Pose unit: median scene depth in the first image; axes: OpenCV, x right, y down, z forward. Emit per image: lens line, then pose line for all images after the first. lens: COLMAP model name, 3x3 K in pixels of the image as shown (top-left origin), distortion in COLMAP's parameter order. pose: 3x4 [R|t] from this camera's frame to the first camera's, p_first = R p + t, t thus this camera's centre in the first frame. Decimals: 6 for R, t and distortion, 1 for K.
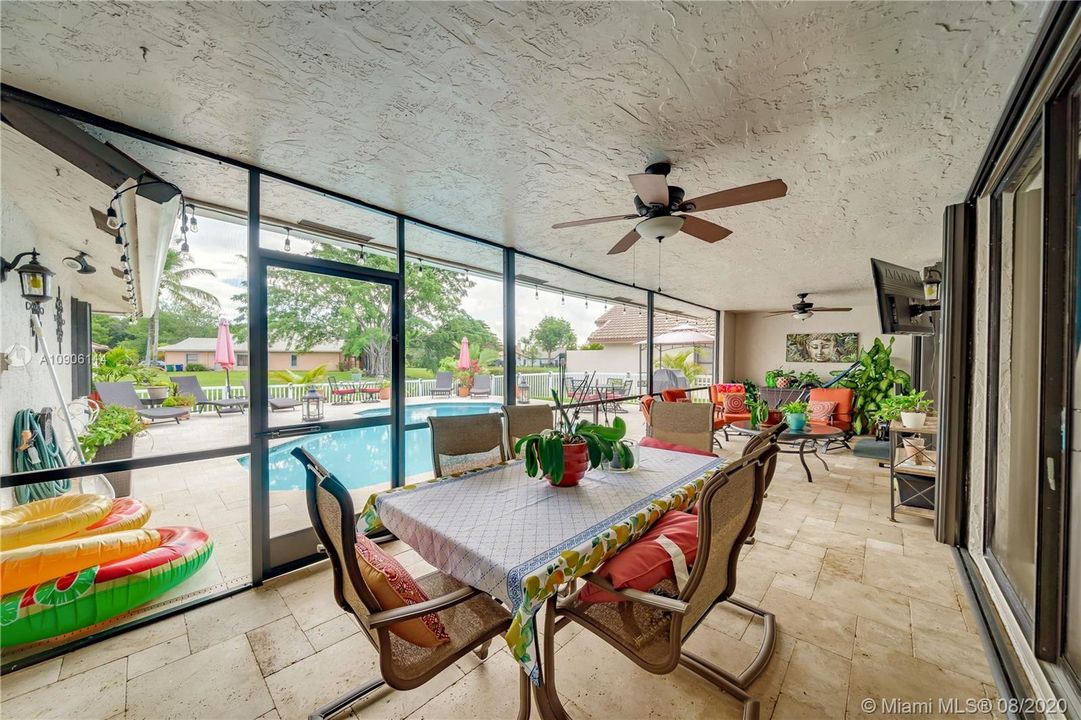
lens RADIAL K [[381.9, 0, 532.3], [0, 381.9, 362.8], [0, 0, 1]] dist [-0.002219, 0.000101]
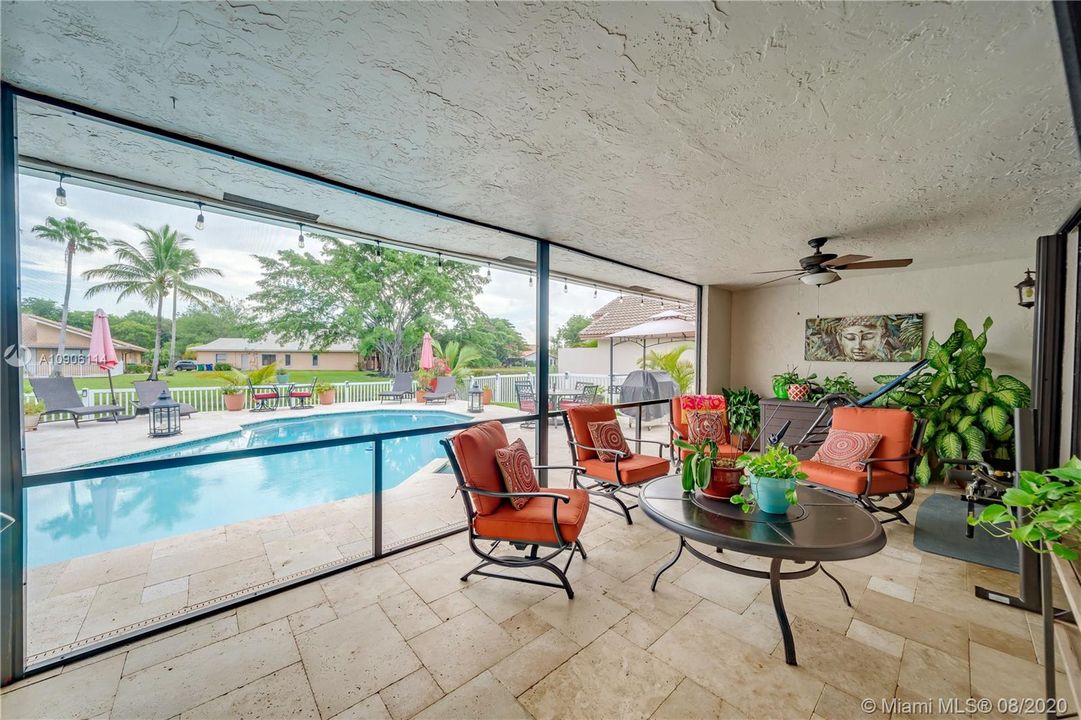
lens RADIAL K [[381.9, 0, 533.2], [0, 381.9, 364.0], [0, 0, 1]] dist [-0.002219, 0.000101]
pose [[0.996016, 0.001337, -0.089163, 0.263727], [-0.001048, 0.999994, 0.003283, 0.001330], [0.089166, -0.003176, 0.996012, 0.310620]]
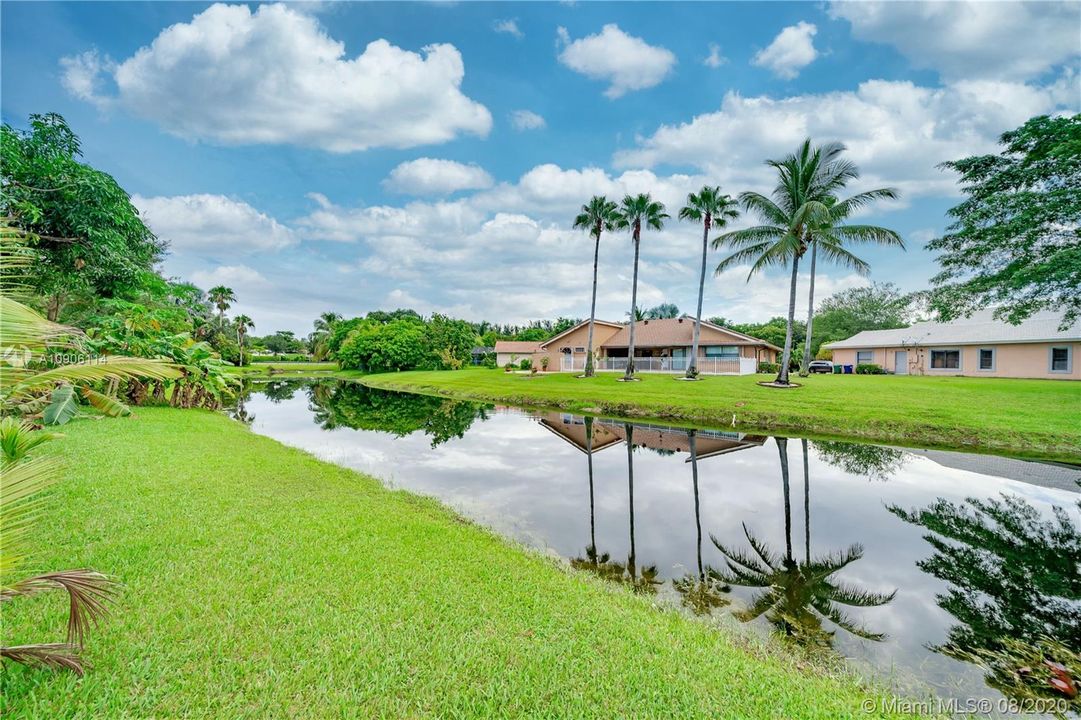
lens RADIAL K [[381.9, 0, 539.2], [0, 381.9, 367.5], [0, 0, 1]] dist [-0.002219, 0.000101]
pose [[0.117221, 0.013196, -0.993018, -1.380206], [-0.016447, 0.999800, 0.011345, 0.070327], [0.992970, 0.015003, 0.117415, 1.727694]]
